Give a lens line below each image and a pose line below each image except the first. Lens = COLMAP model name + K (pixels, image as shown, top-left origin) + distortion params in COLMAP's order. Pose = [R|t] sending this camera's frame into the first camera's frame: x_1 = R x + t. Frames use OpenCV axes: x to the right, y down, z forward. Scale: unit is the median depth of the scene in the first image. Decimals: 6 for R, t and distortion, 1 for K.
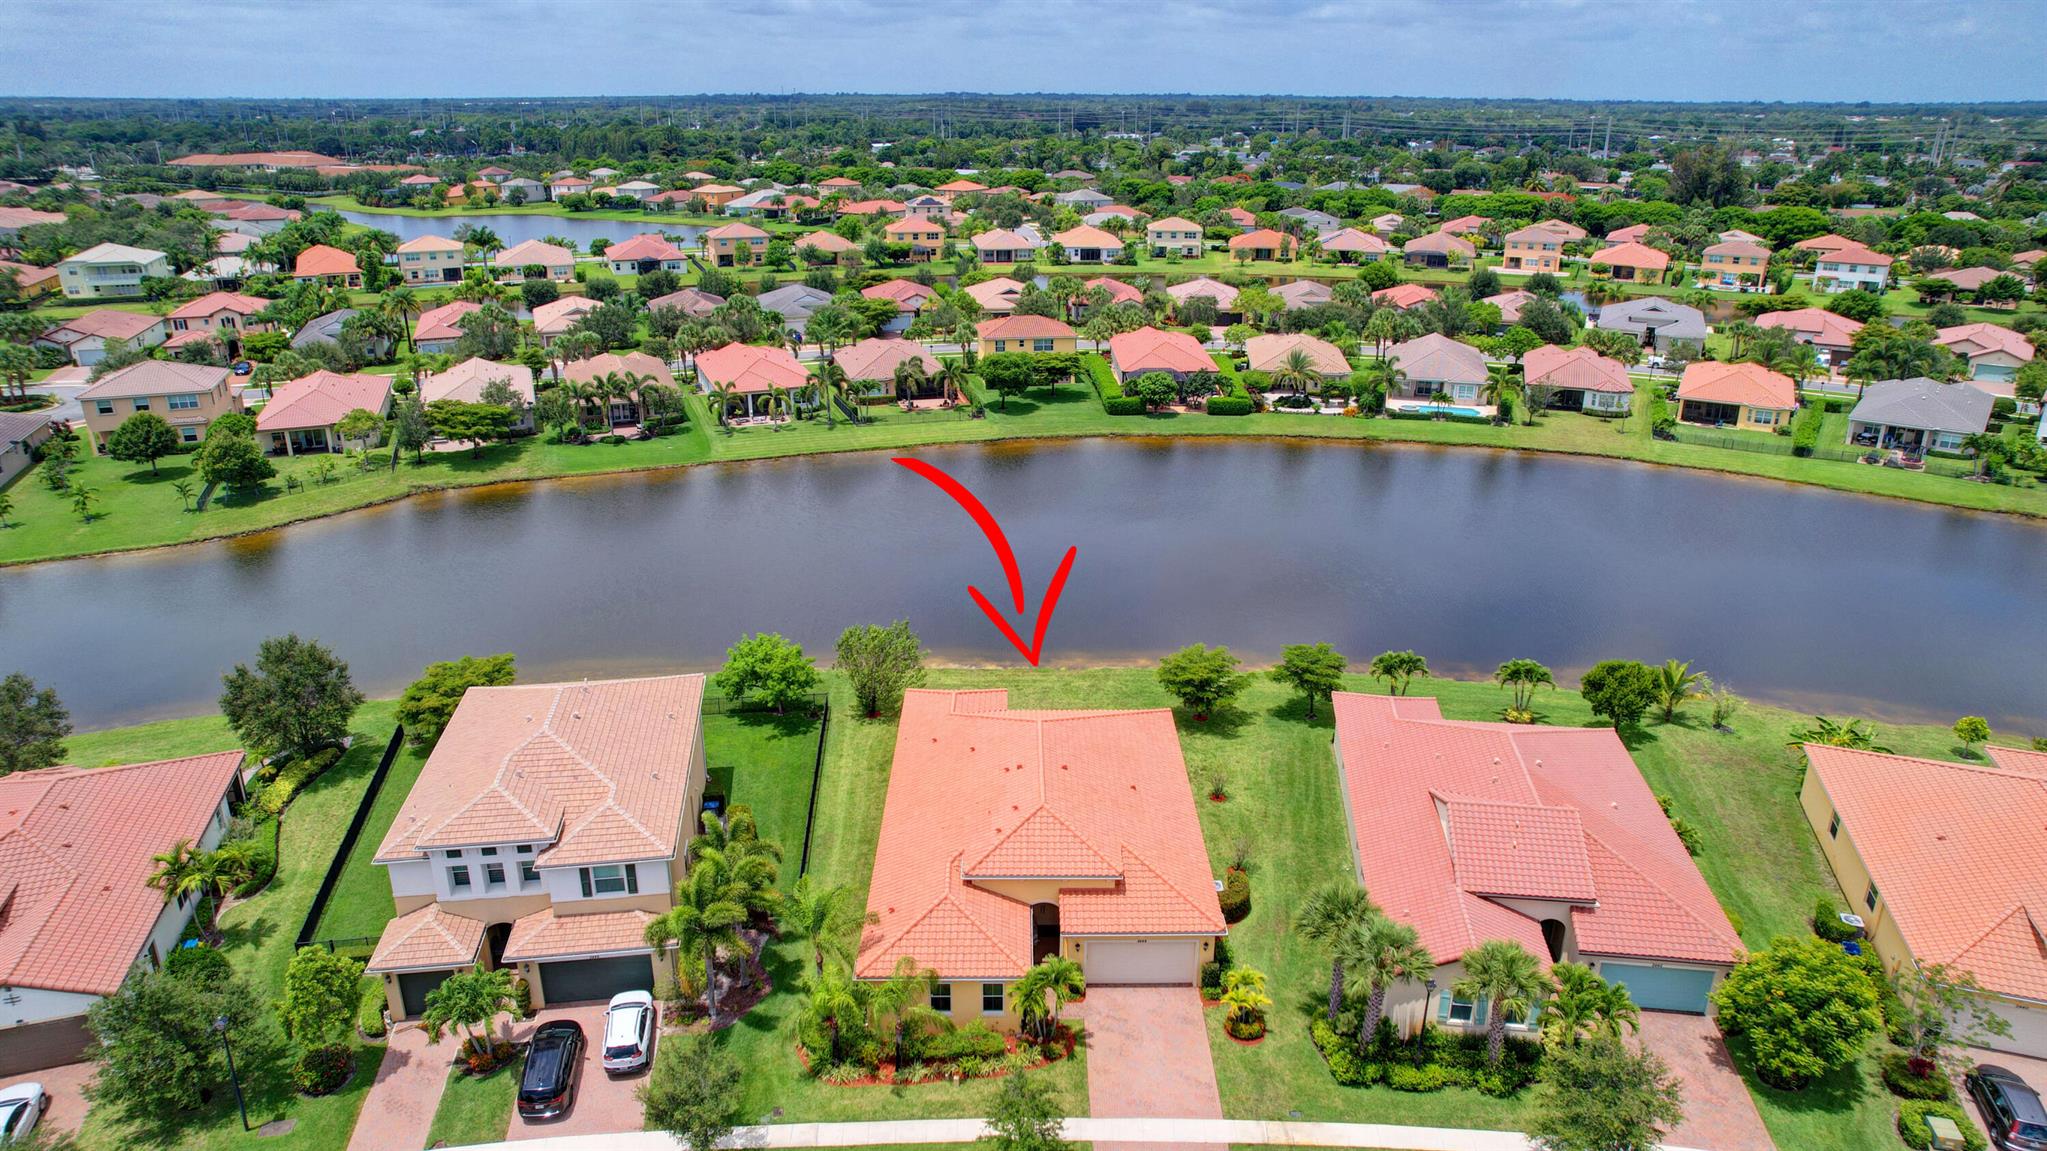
lens RADIAL K [[1314.4, 0, 1034.2], [0, 1314.4, 579.9], [0, 0, 1]] dist [-0.062680, 0.056837]
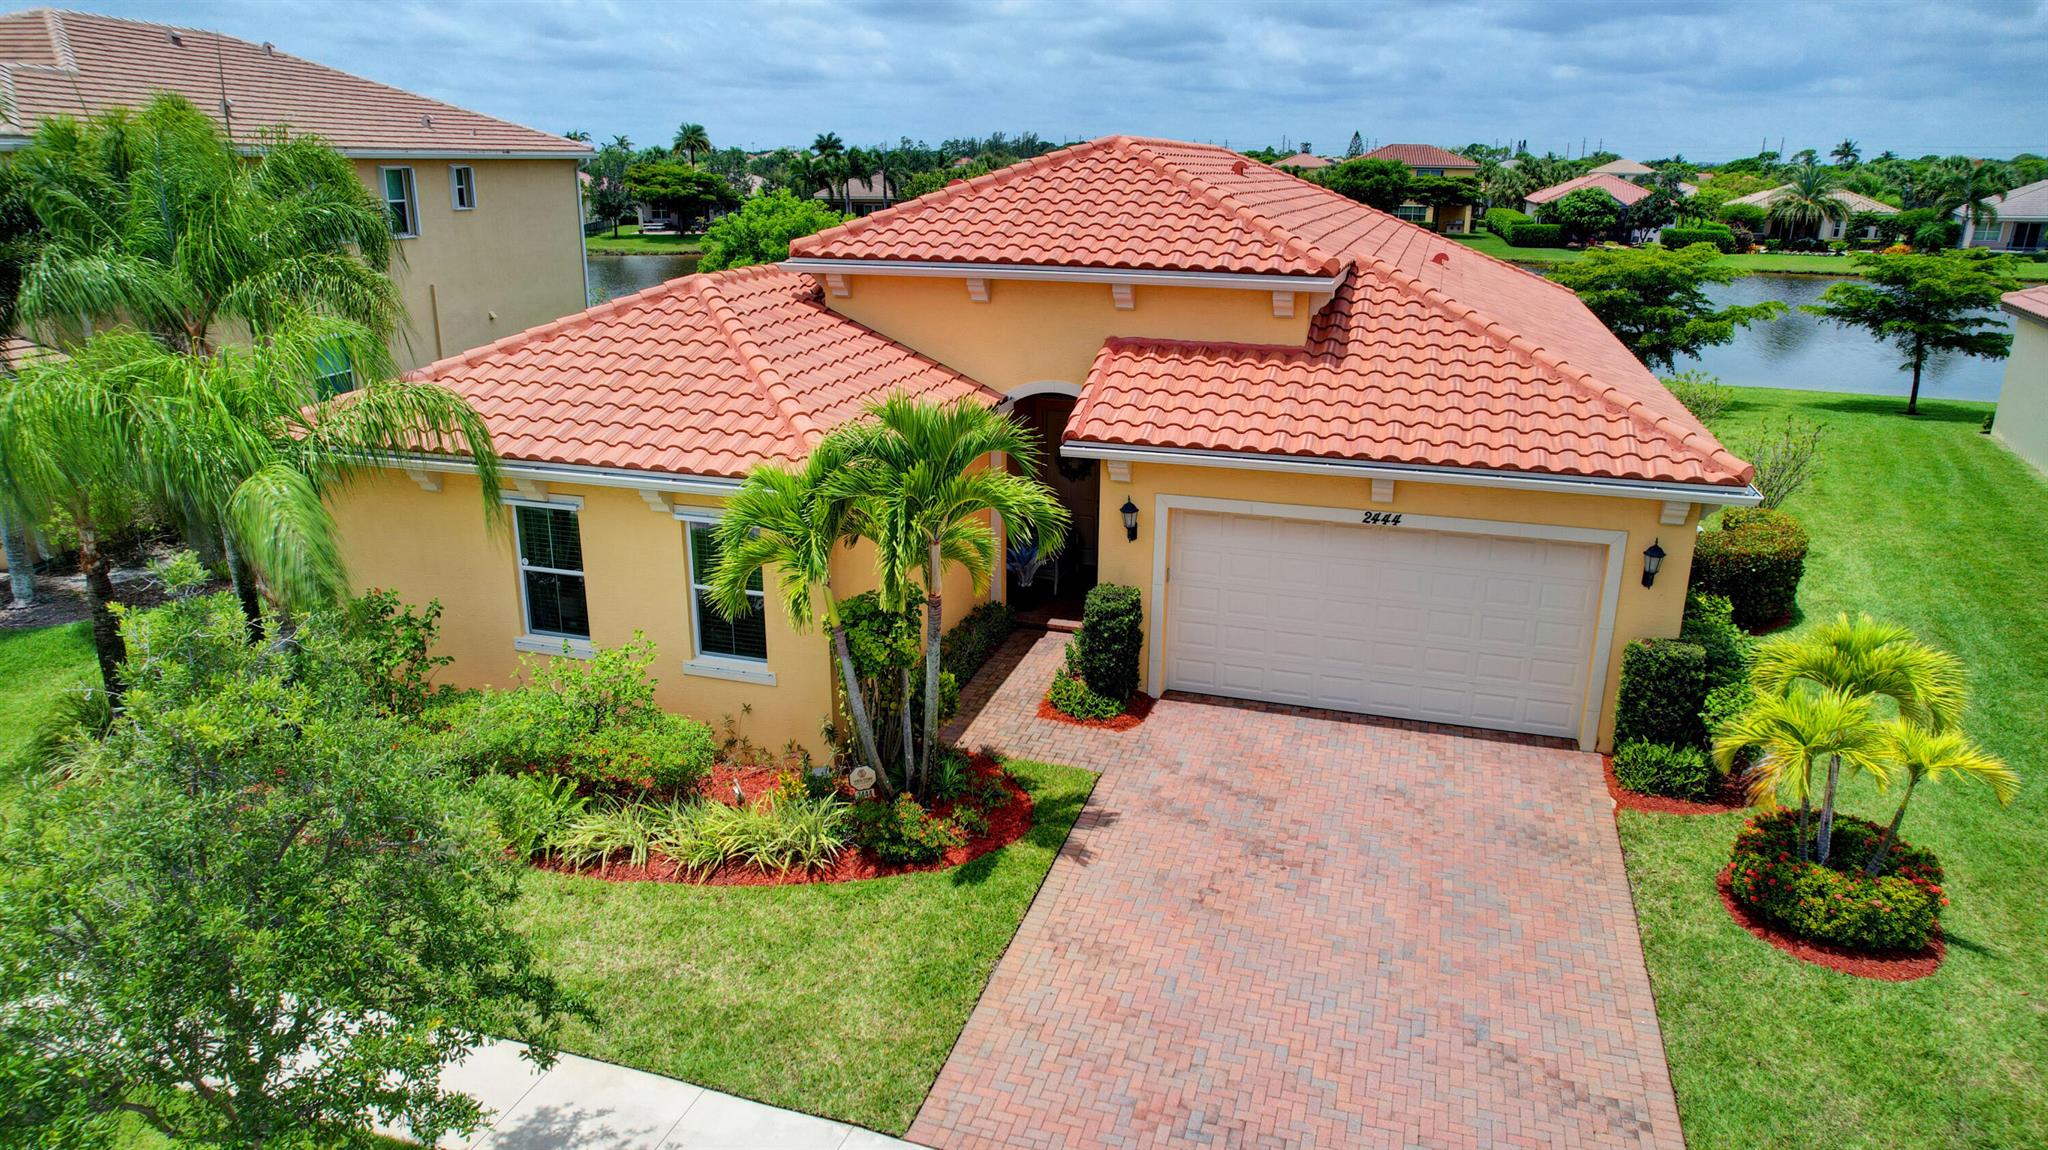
lens RADIAL K [[1315.1, 0, 1030.8], [0, 1315.1, 577.1], [0, 0, 1]] dist [-0.062680, 0.056837]
pose [[0.951065, 0.095696, -0.293798, 0.067321], [-0.112327, 0.992857, -0.040224, 0.220204], [0.287850, 0.071257, 0.955021, 0.533924]]
